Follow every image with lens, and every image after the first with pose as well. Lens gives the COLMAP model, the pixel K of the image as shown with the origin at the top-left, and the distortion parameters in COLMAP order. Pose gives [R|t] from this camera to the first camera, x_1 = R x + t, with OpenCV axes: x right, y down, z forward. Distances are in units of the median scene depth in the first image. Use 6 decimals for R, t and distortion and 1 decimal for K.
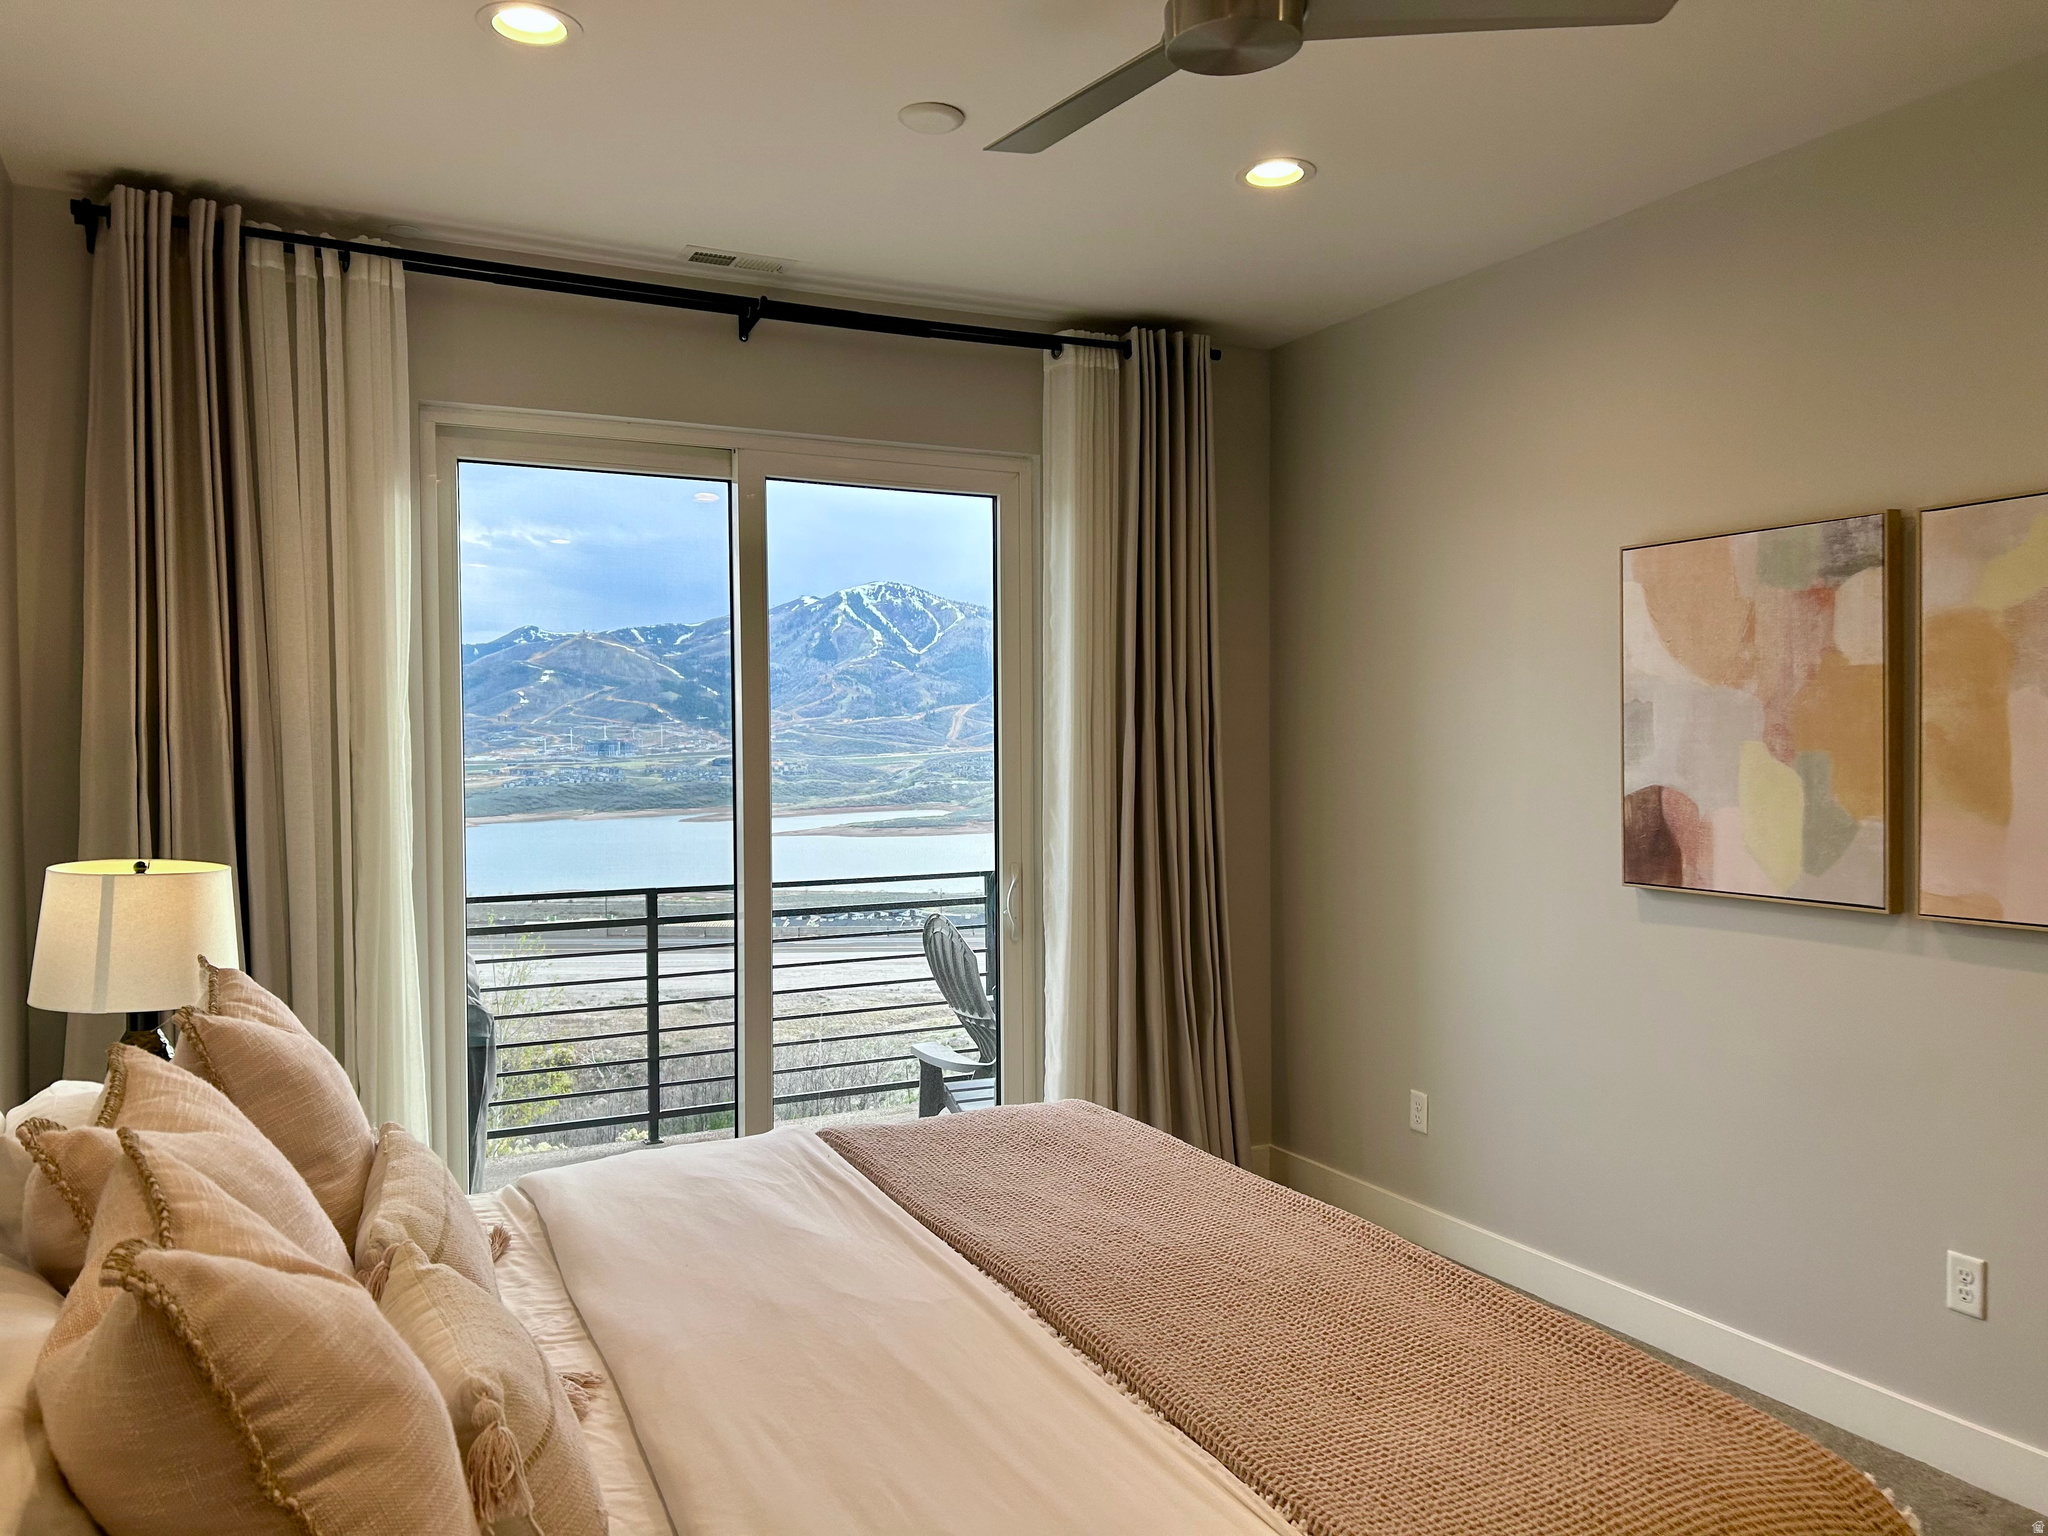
lens RADIAL K [[1531.6, 0, 1025.0], [0, 1531.6, 780.2], [0, 0, 1]] dist [0.060850, -0.062156]
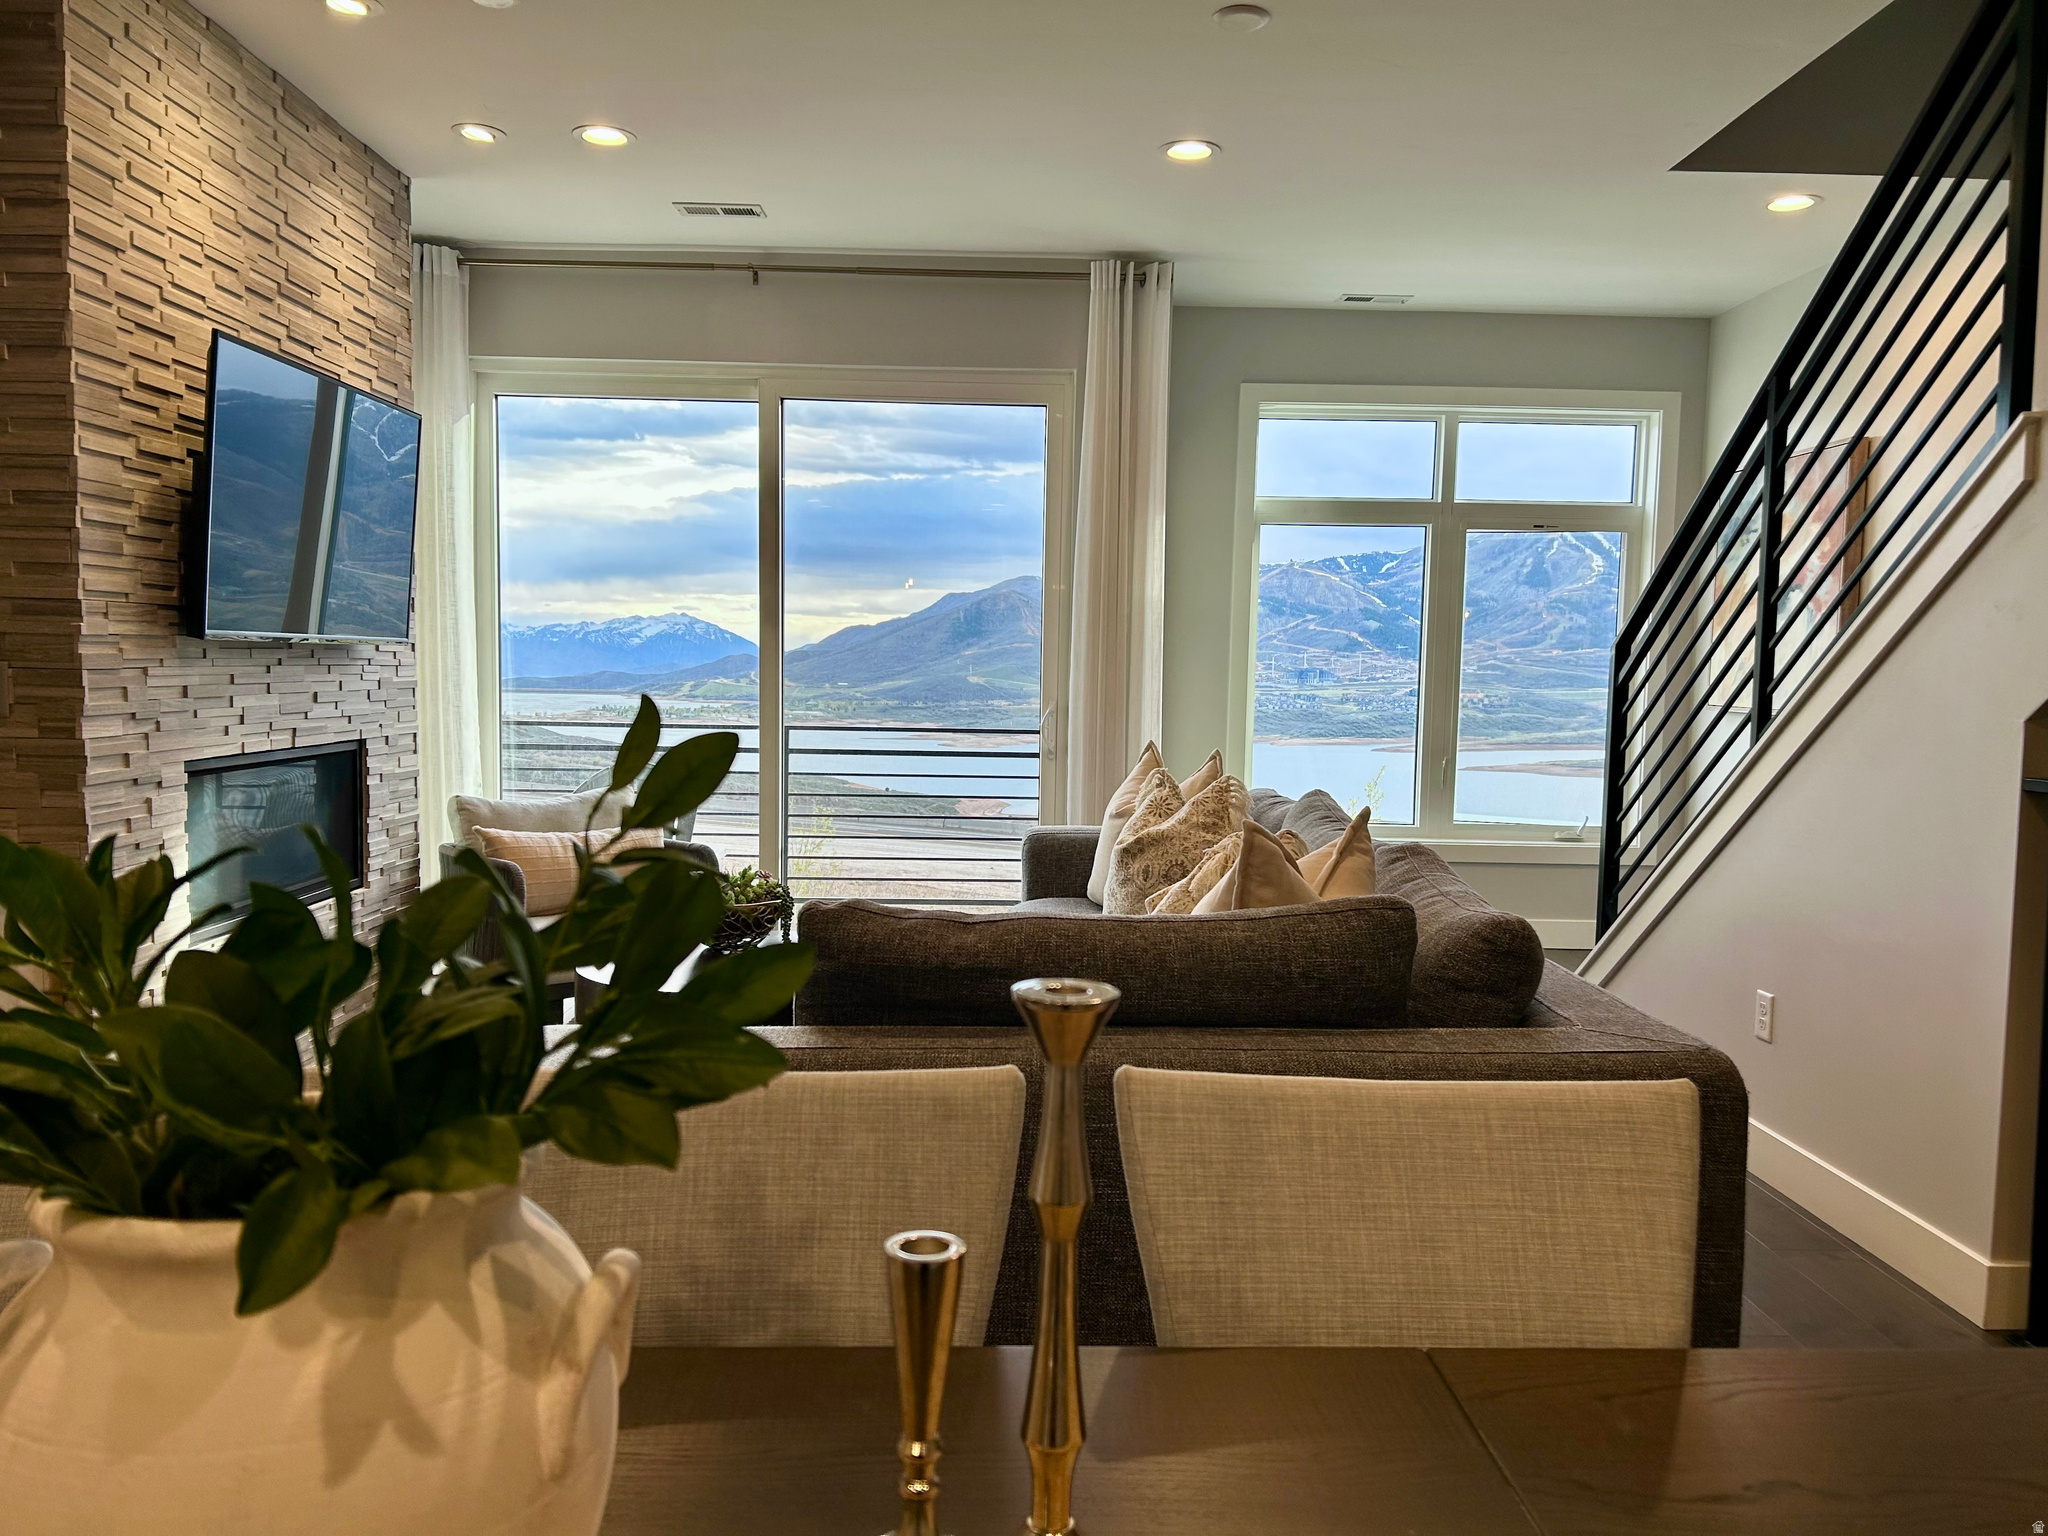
lens RADIAL K [[1531.6, 0, 1030.3], [0, 1531.6, 785.1], [0, 0, 1]] dist [0.060850, -0.062156]
pose [[0.903173, 0.054603, -0.425791, 0.630298], [-0.033606, 0.997827, 0.056675, 0.059313], [0.427960, -0.036878, 0.903045, -0.136810]]
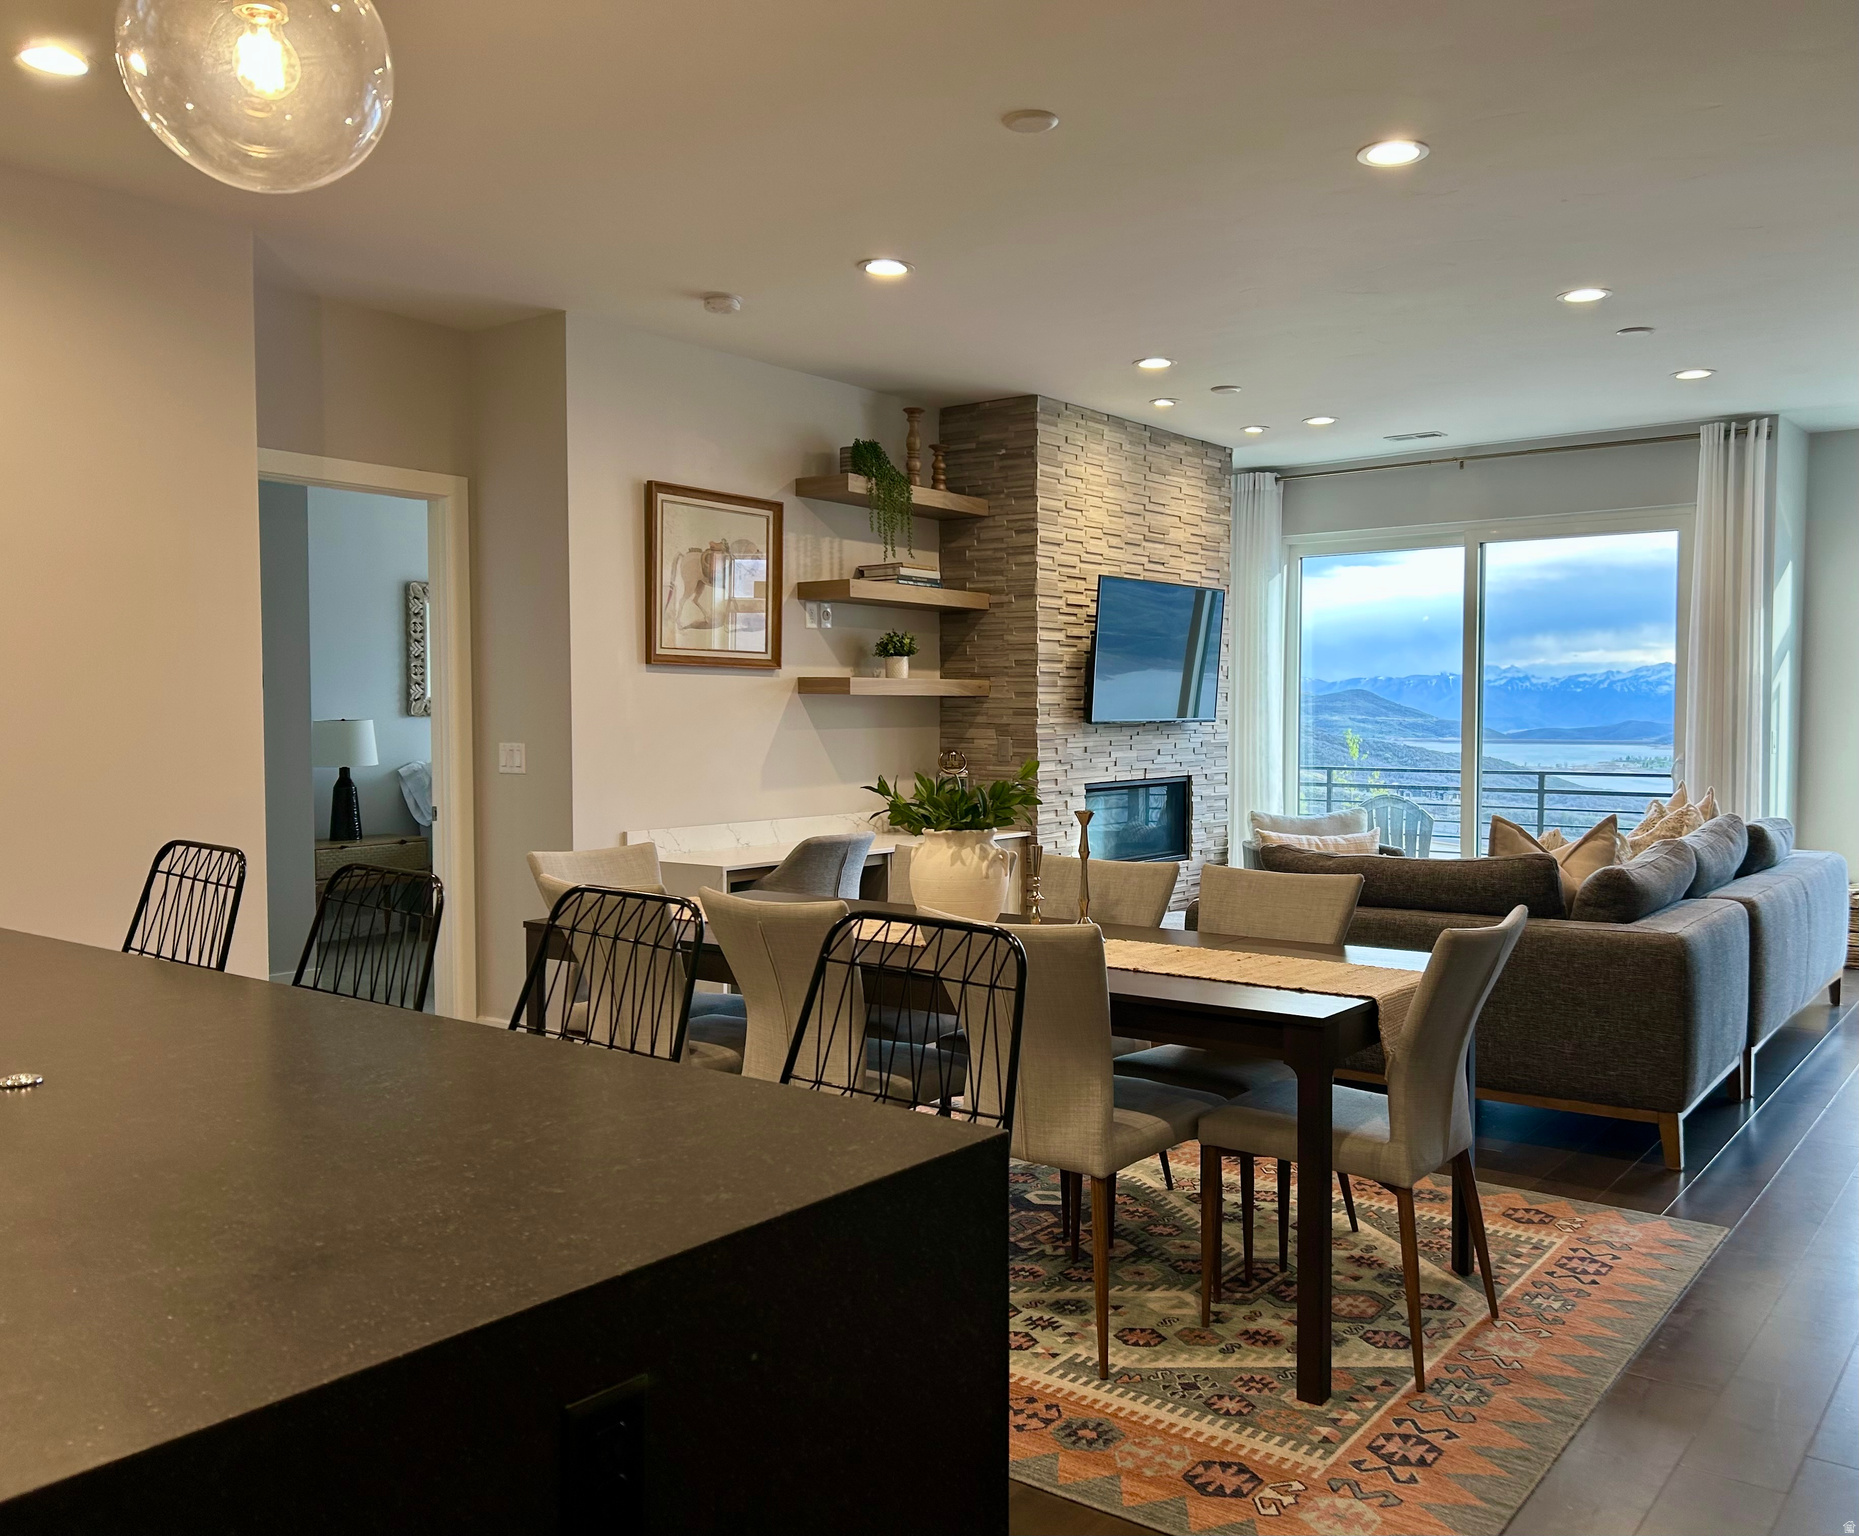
lens RADIAL K [[1522.3, 0, 1009.3], [0, 1522.3, 787.0], [0, 0, 1]] dist [0.078283, -0.110614]
pose [[0.458507, 0.050729, -0.887242, 1.305959], [-0.024366, 0.998712, 0.044510, 0.040422], [0.888357, 0.001210, 0.459153, -0.416300]]
